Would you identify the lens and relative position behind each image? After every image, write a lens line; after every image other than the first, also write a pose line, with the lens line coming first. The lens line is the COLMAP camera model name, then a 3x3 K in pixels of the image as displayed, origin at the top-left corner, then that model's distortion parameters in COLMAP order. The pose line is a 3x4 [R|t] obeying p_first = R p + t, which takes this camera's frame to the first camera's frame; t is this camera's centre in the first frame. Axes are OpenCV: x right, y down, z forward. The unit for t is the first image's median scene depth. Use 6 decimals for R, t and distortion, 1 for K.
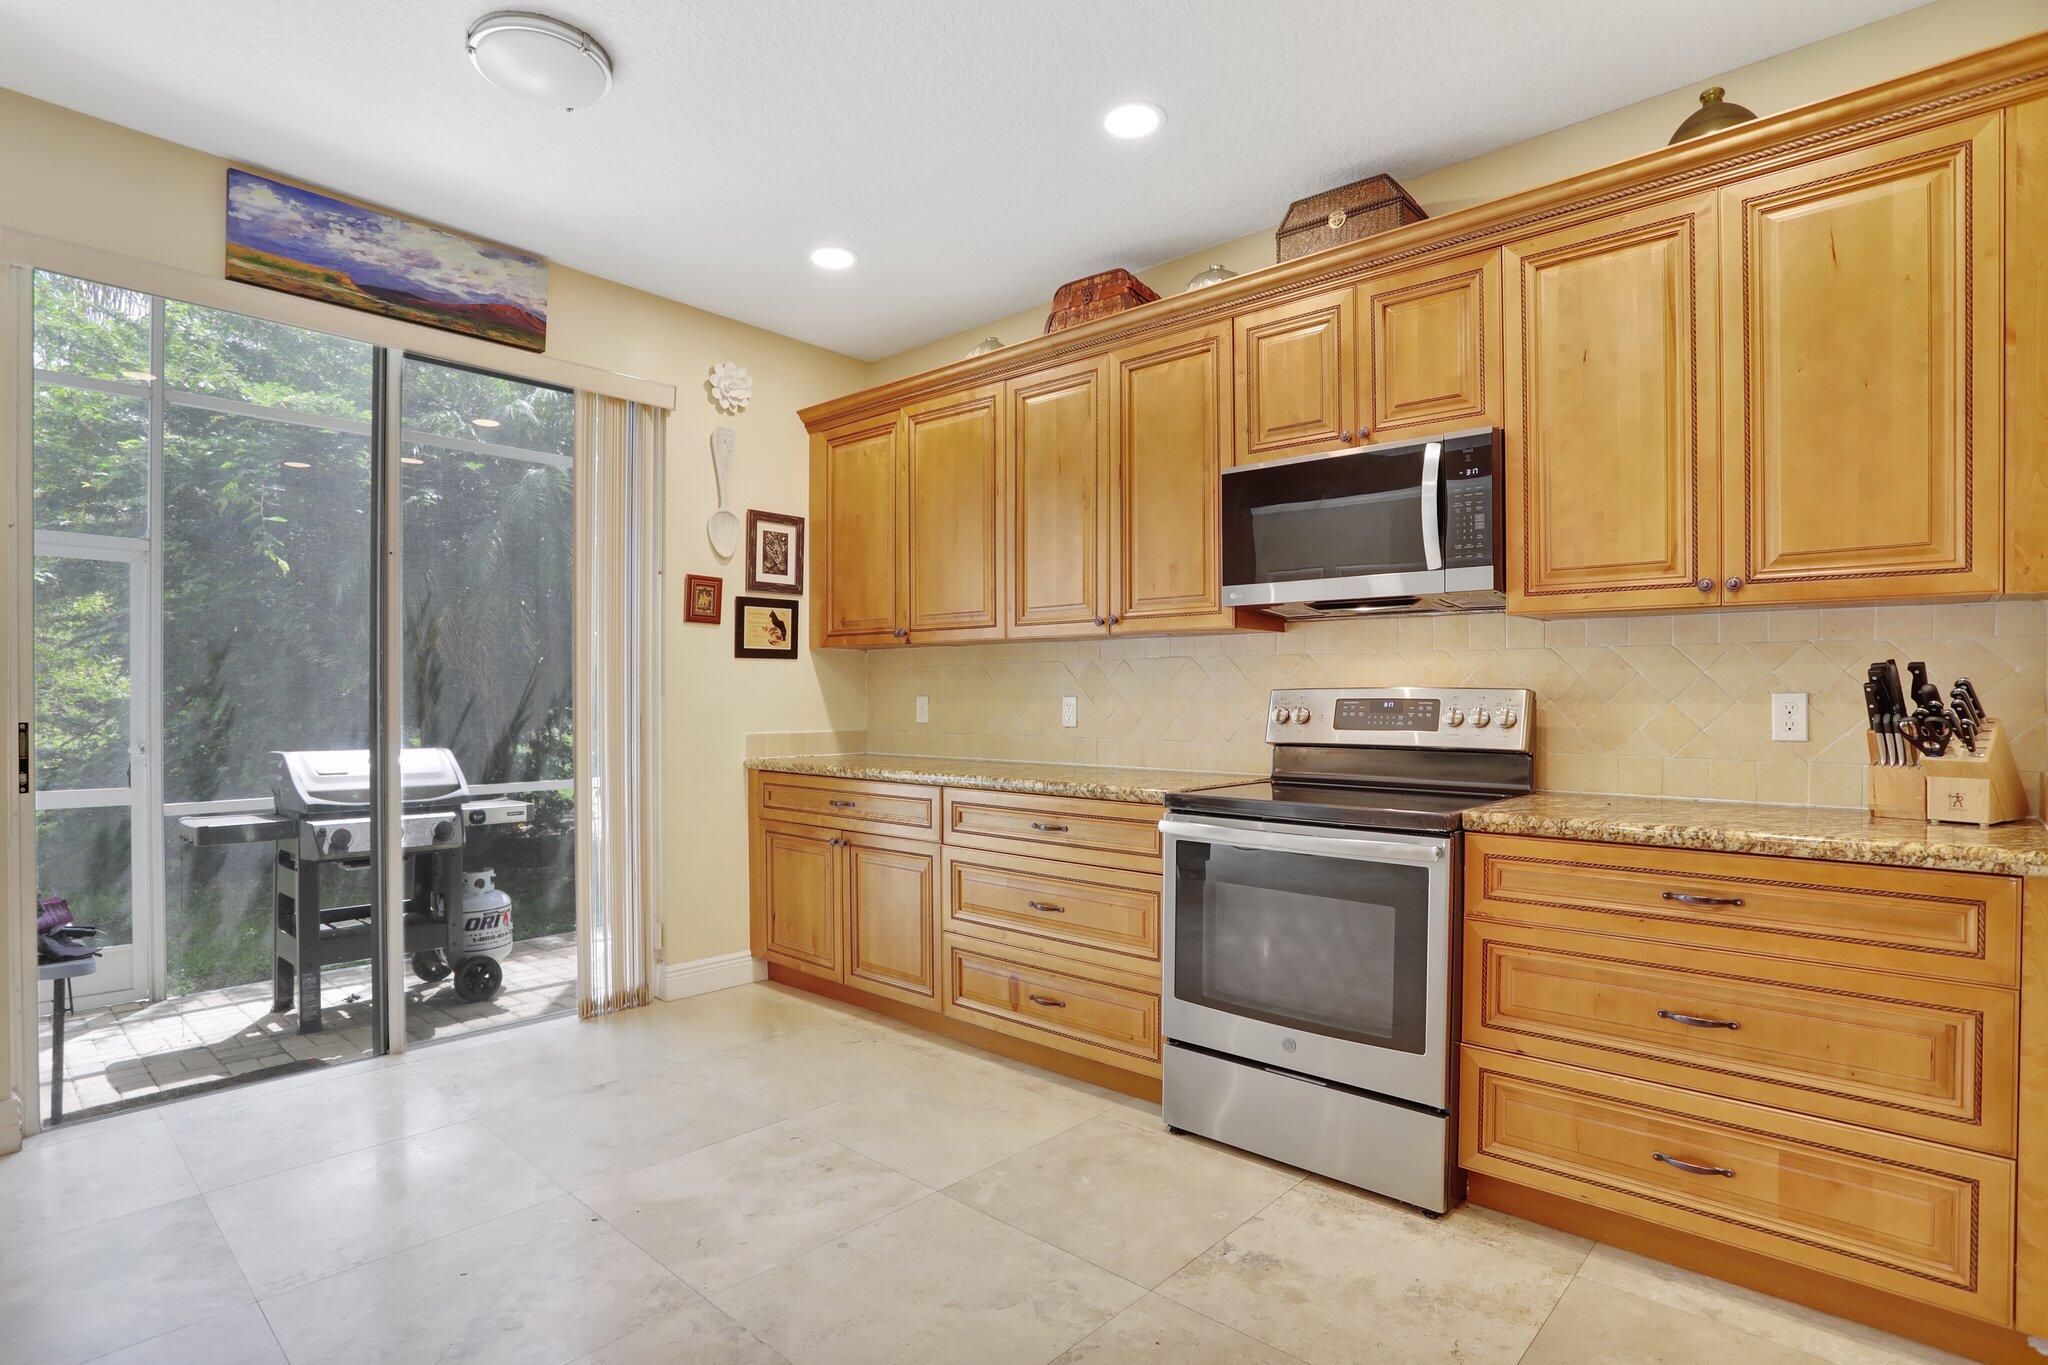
lens RADIAL K [[1032.8, 0, 1020.9], [0, 1032.8, 708.9], [0, 0, 1]] dist [-0.072006, 0.030984]
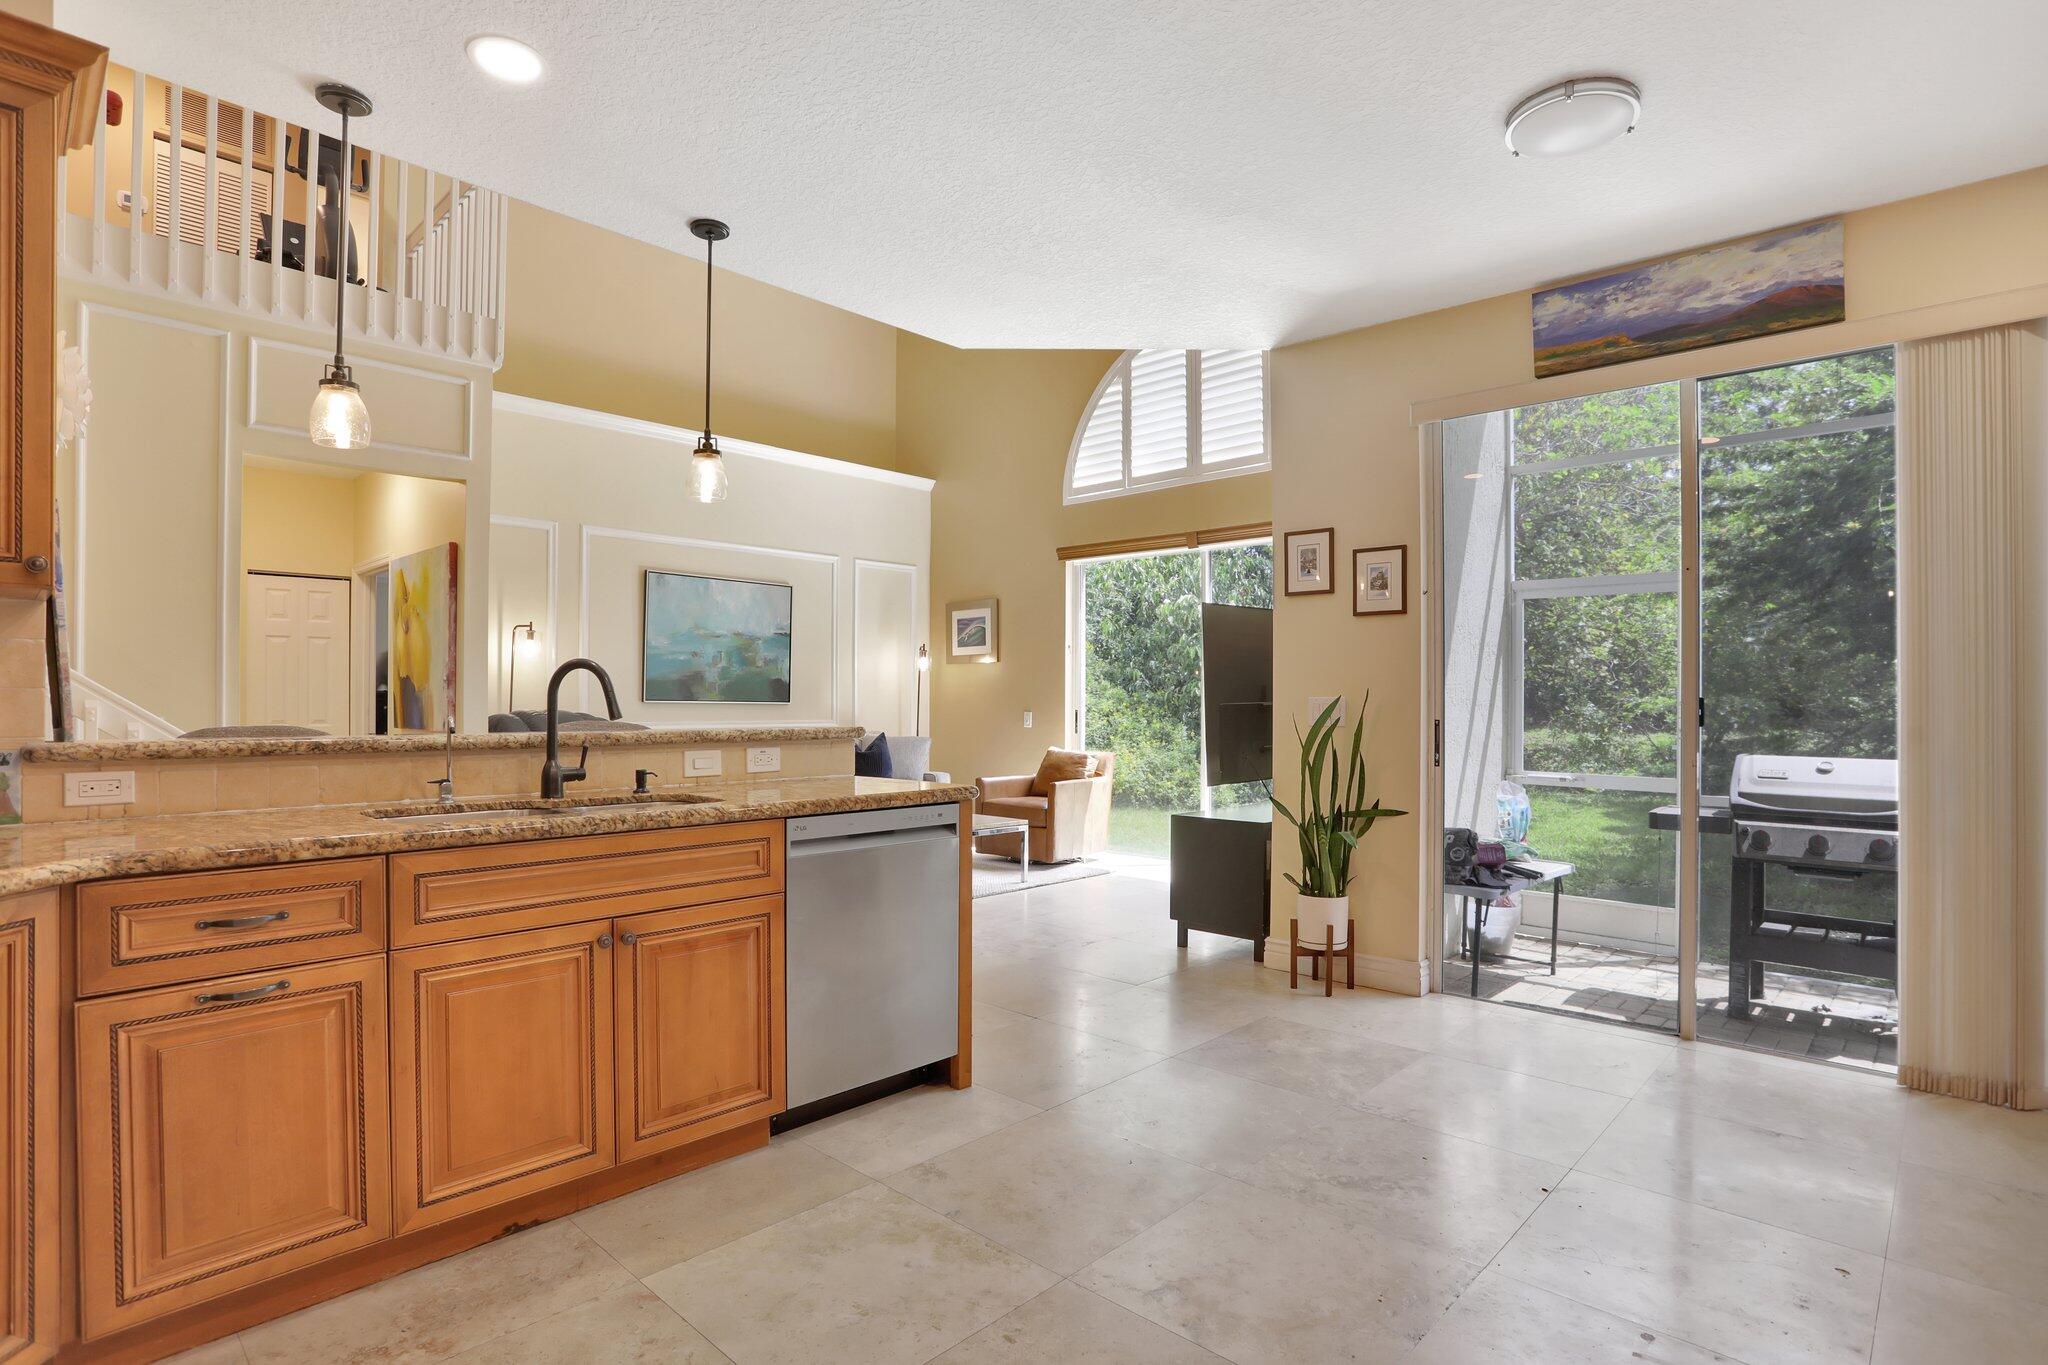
lens RADIAL K [[1022.9, 0, 1024.0], [0, 1022.9, 692.0], [0, 0, 1]] dist [-0.065015, 0.030082]
pose [[-0.013998, -0.009014, -0.999861, 0.415541], [-0.015118, 0.999847, -0.008802, -0.002831], [0.999788, 0.014993, -0.014132, 0.291078]]
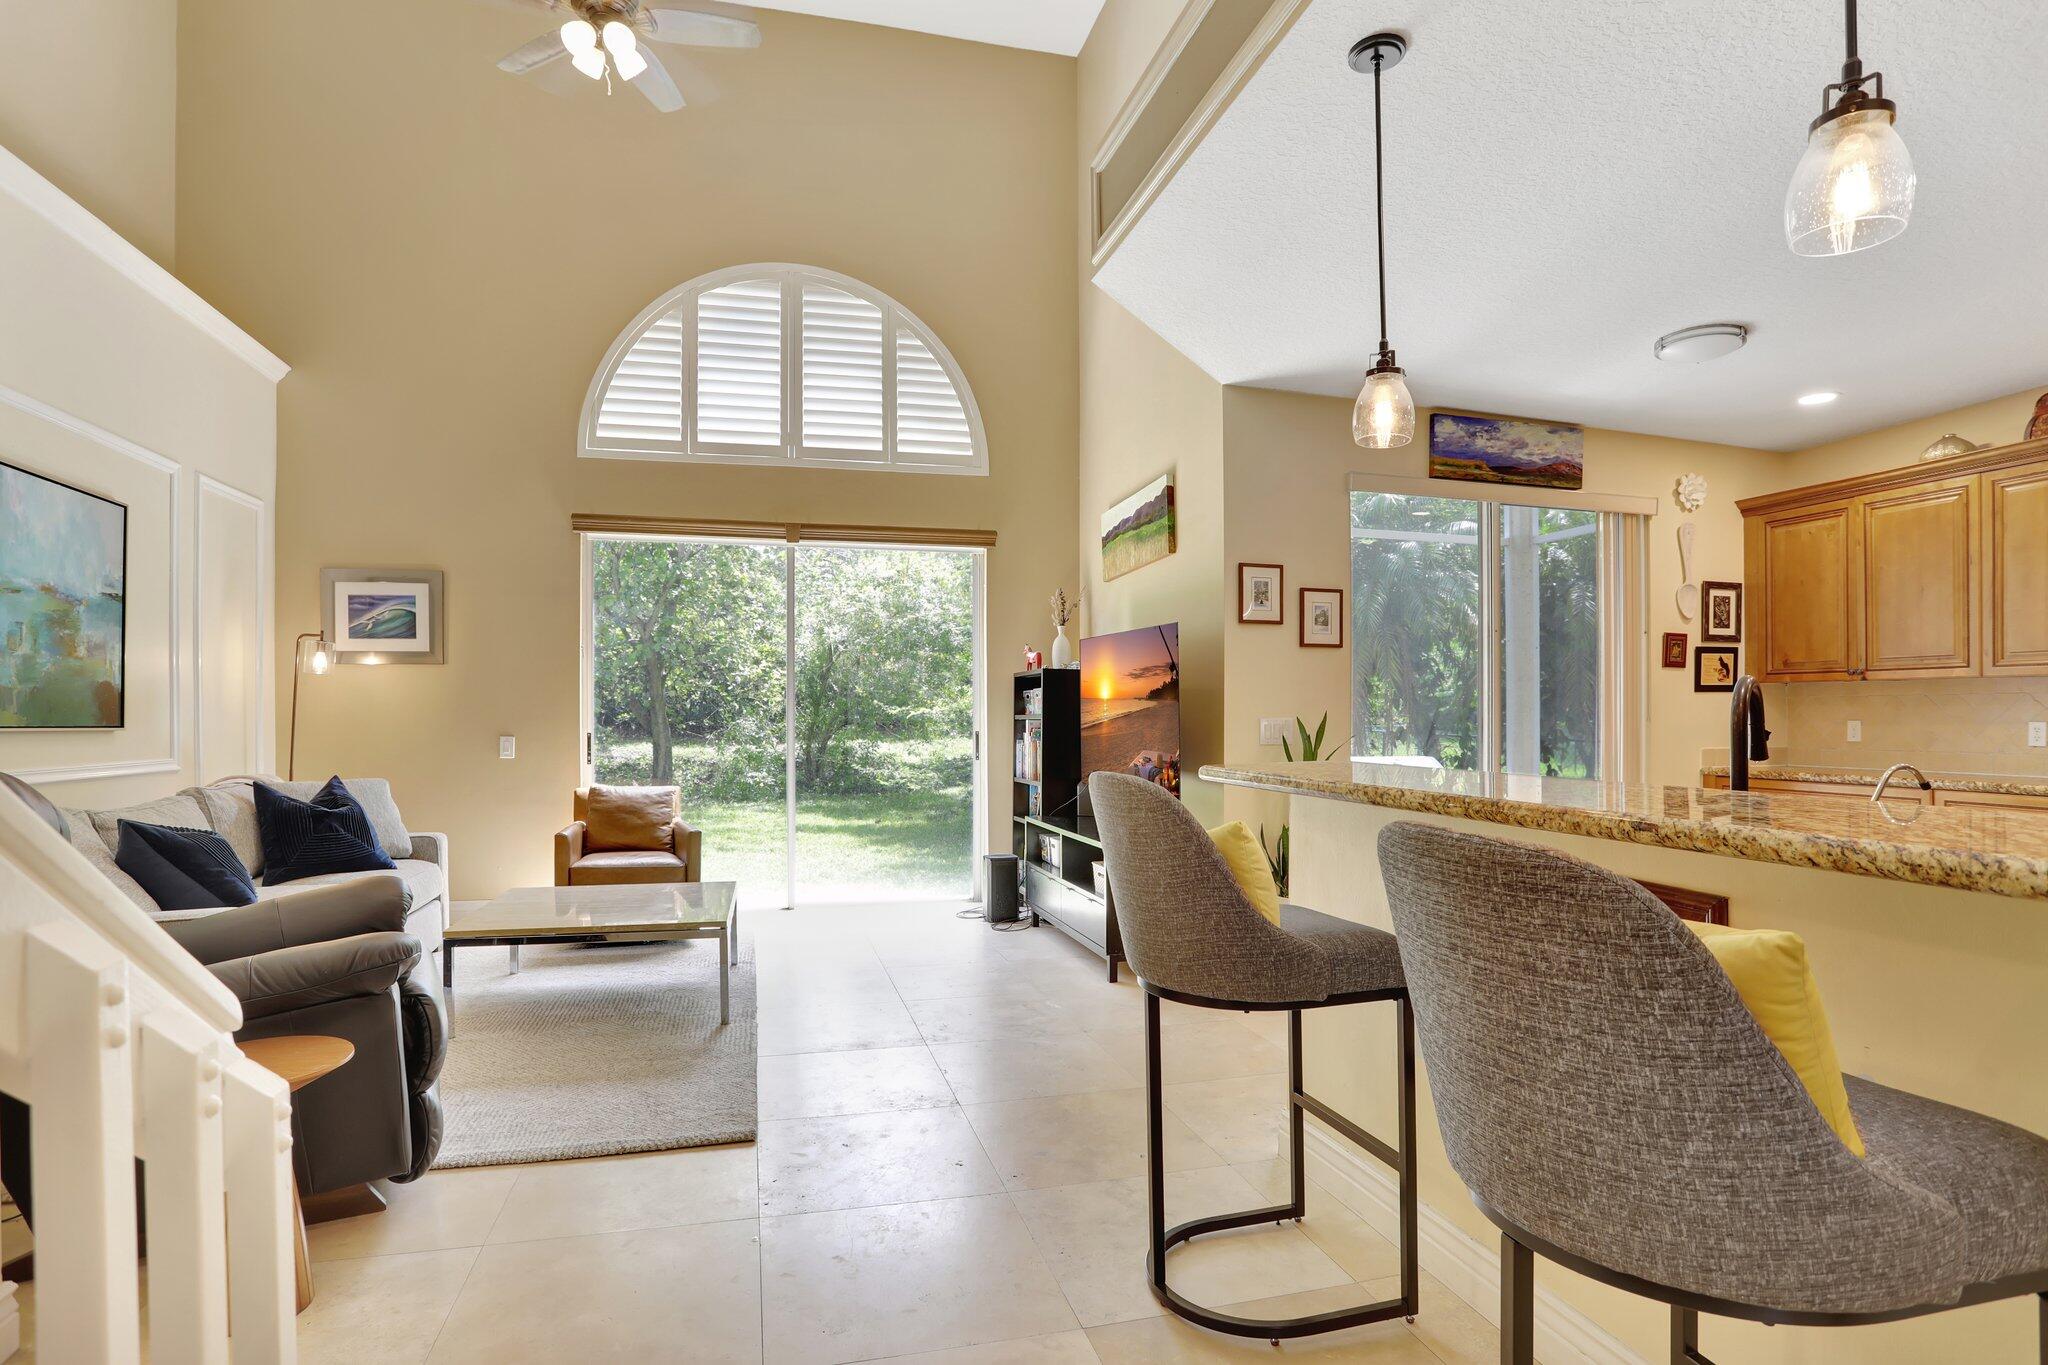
lens RADIAL K [[1032.8, 0, 1020.9], [0, 1032.8, 708.9], [0, 0, 1]] dist [-0.072006, 0.030984]
pose [[0.840134, -0.004338, -0.542361, -0.361012], [-0.005837, 0.999838, -0.017039, -0.000442], [0.542347, 0.017481, 0.839973, -0.690204]]
